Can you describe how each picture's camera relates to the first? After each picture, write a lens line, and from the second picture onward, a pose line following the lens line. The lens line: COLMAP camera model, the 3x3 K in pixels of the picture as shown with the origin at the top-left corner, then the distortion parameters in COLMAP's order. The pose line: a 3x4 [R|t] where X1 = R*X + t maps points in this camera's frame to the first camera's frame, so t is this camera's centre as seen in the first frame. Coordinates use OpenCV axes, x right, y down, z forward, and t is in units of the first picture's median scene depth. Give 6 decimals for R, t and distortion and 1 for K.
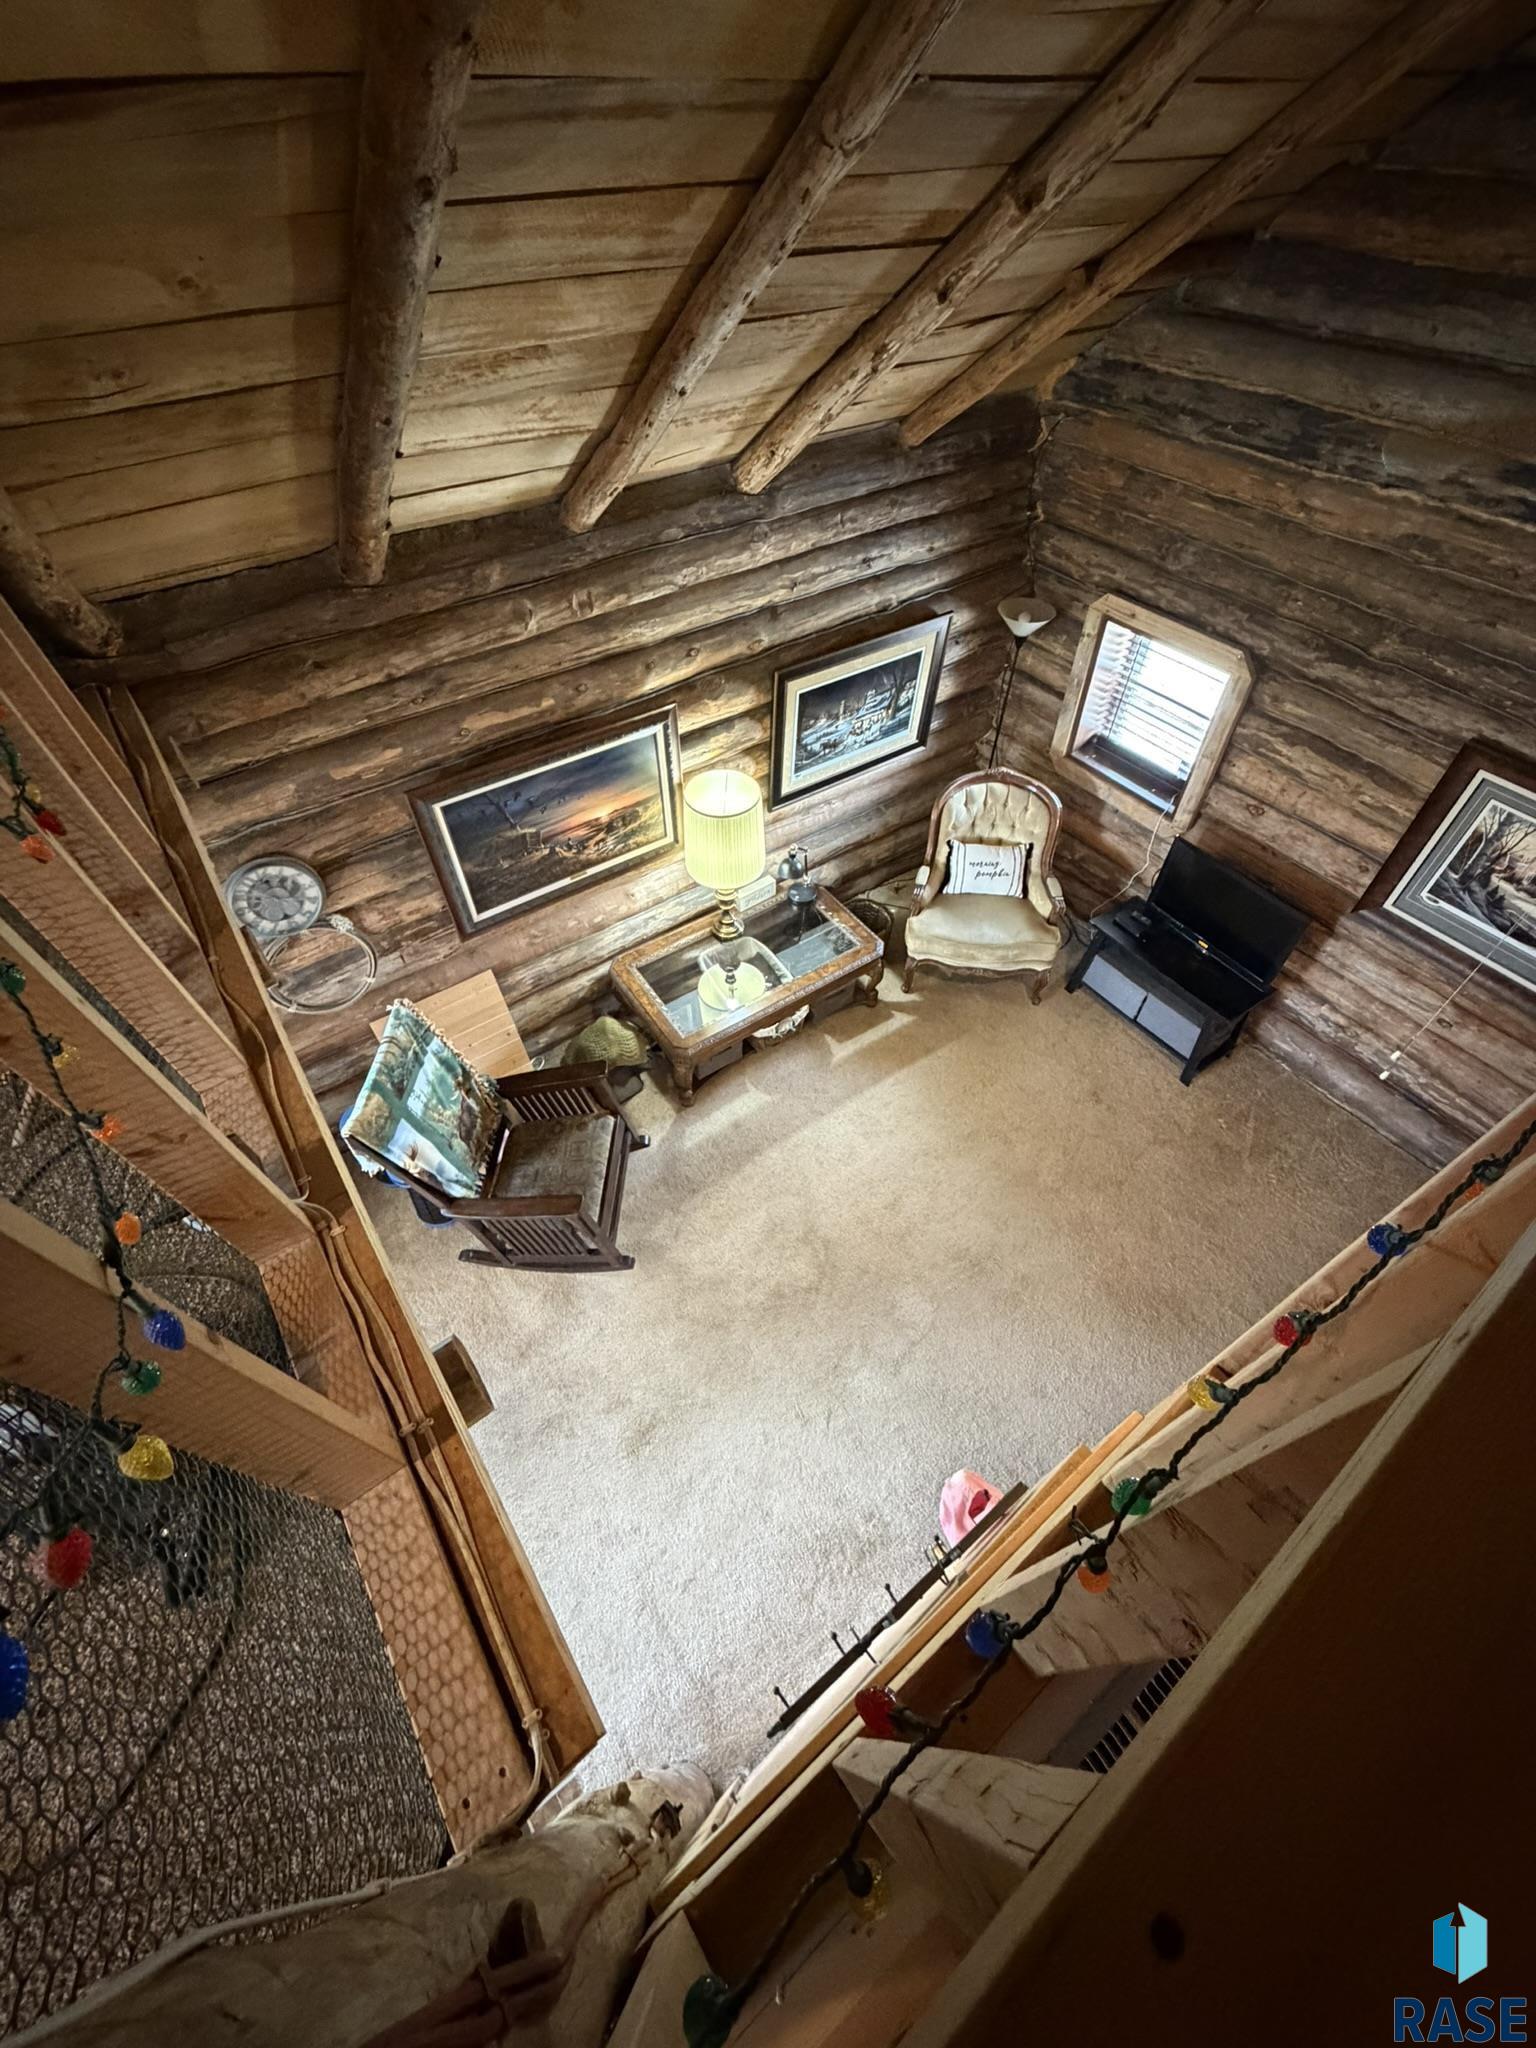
lens RADIAL K [[815.7, 0, 771.4], [0, 815.7, 1027.8], [0, 0, 1]] dist [-0.003835, -0.000307]
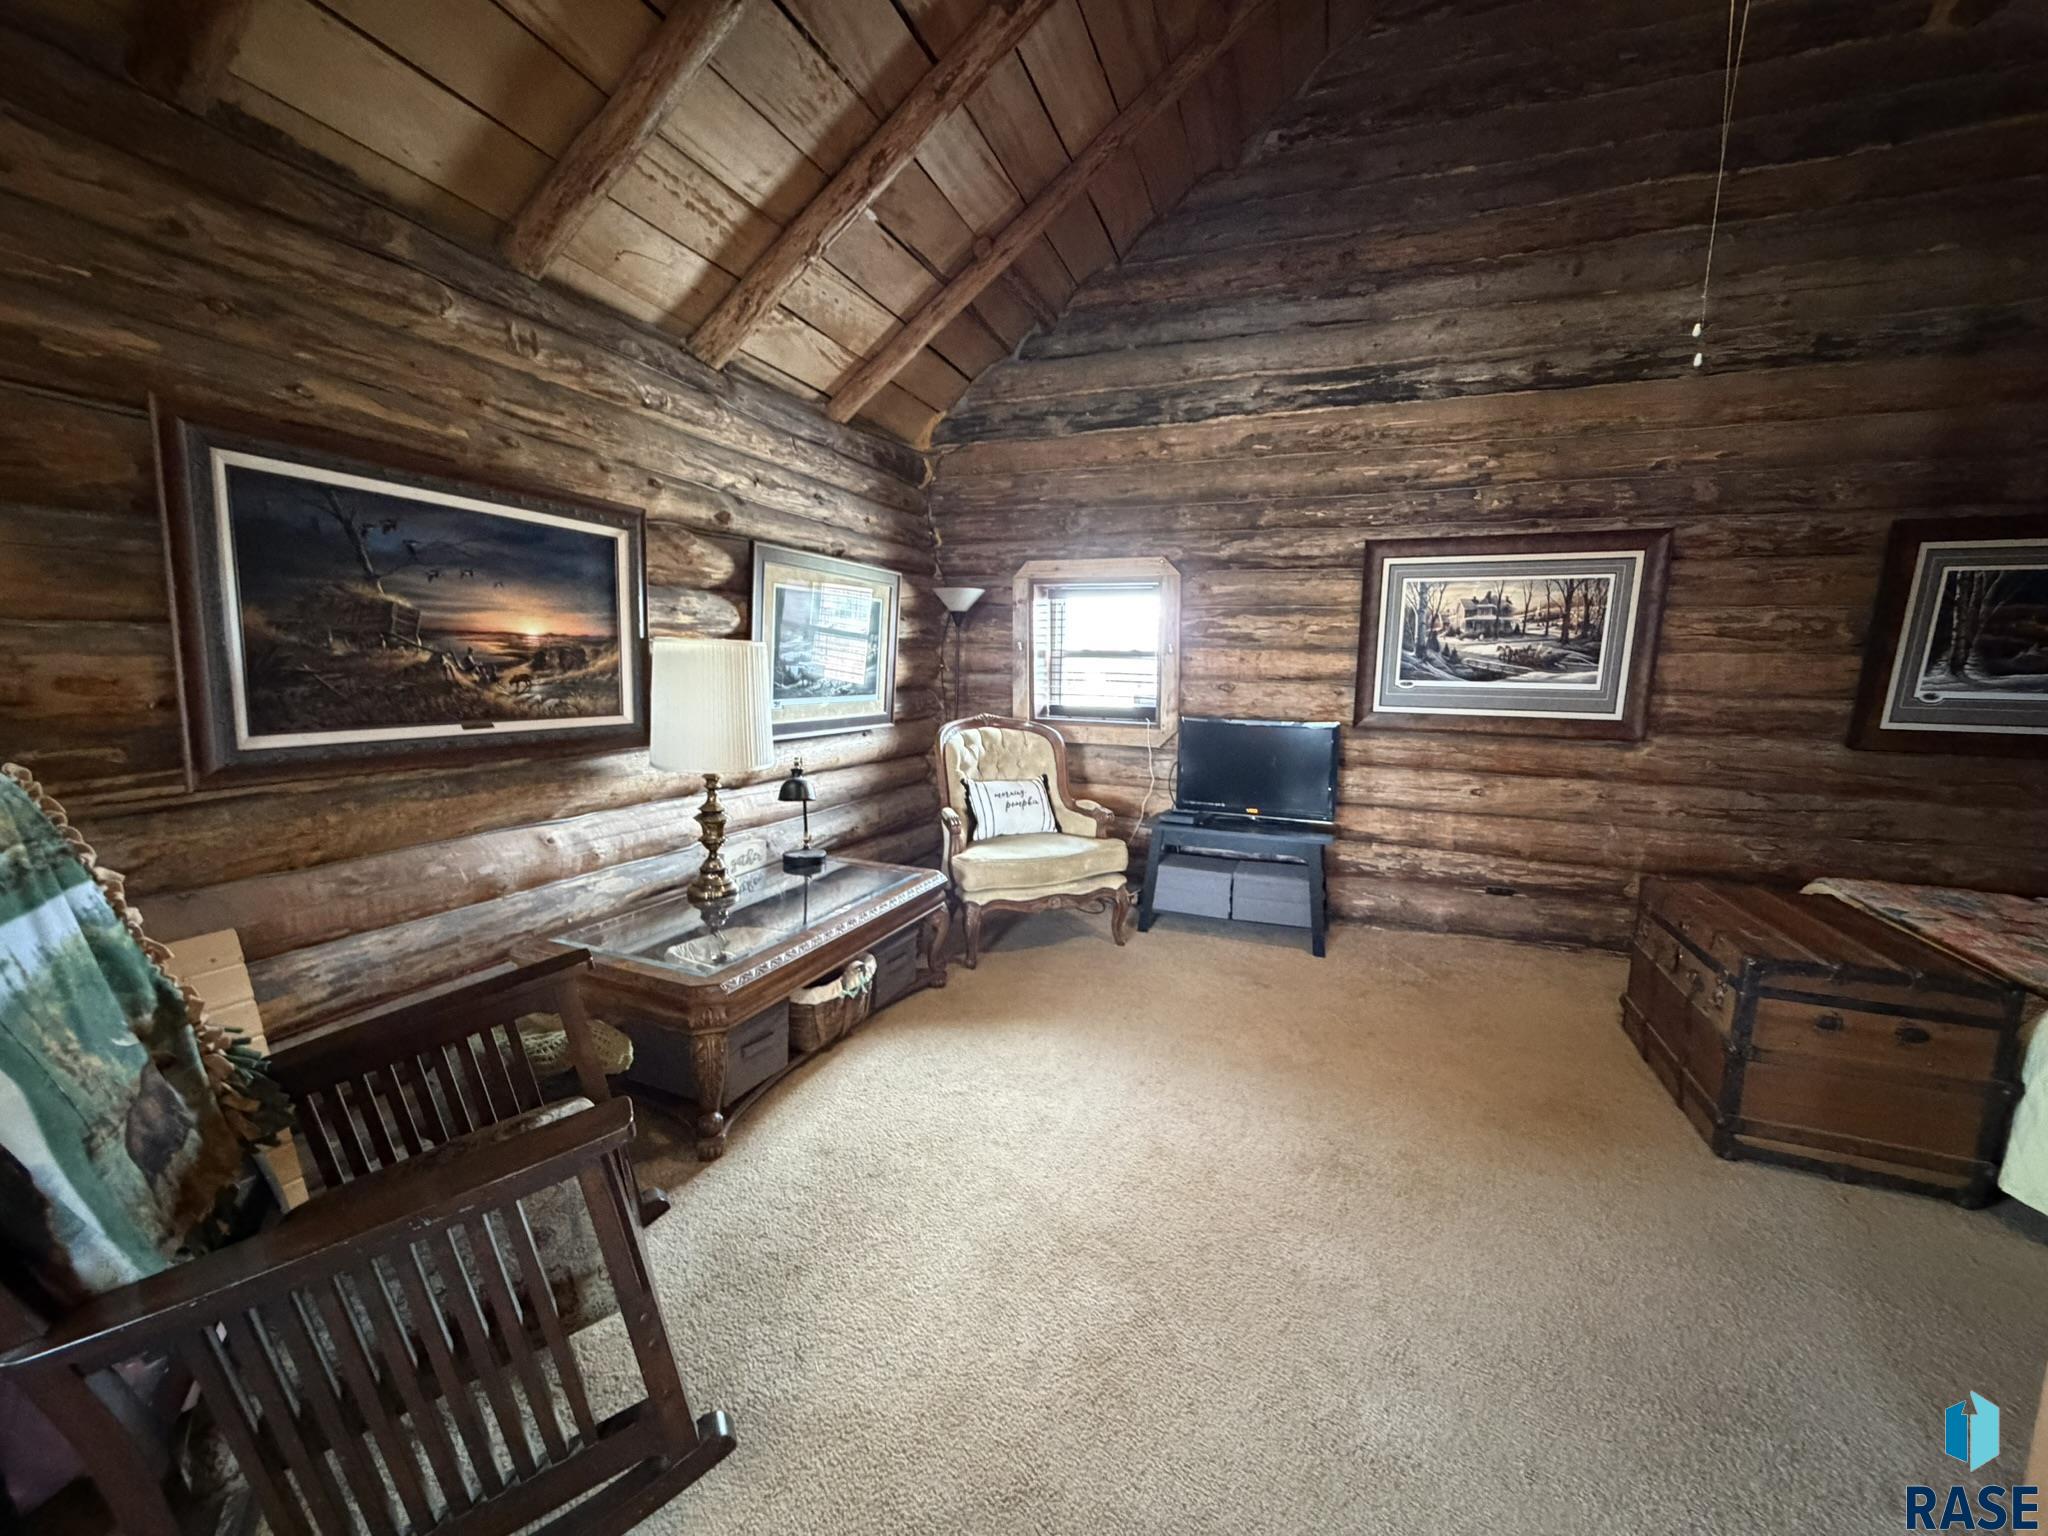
lens RADIAL K [[815.7, 0, 1026.7], [0, 815.7, 767.0], [0, 0, 1]] dist [-0.003835, -0.000307]
pose [[0.838314, -0.055313, 0.542375, -0.229054], [0.403618, 0.731743, -0.549222, 0.312299], [-0.366500, 0.679332, 0.635756, 0.520364]]
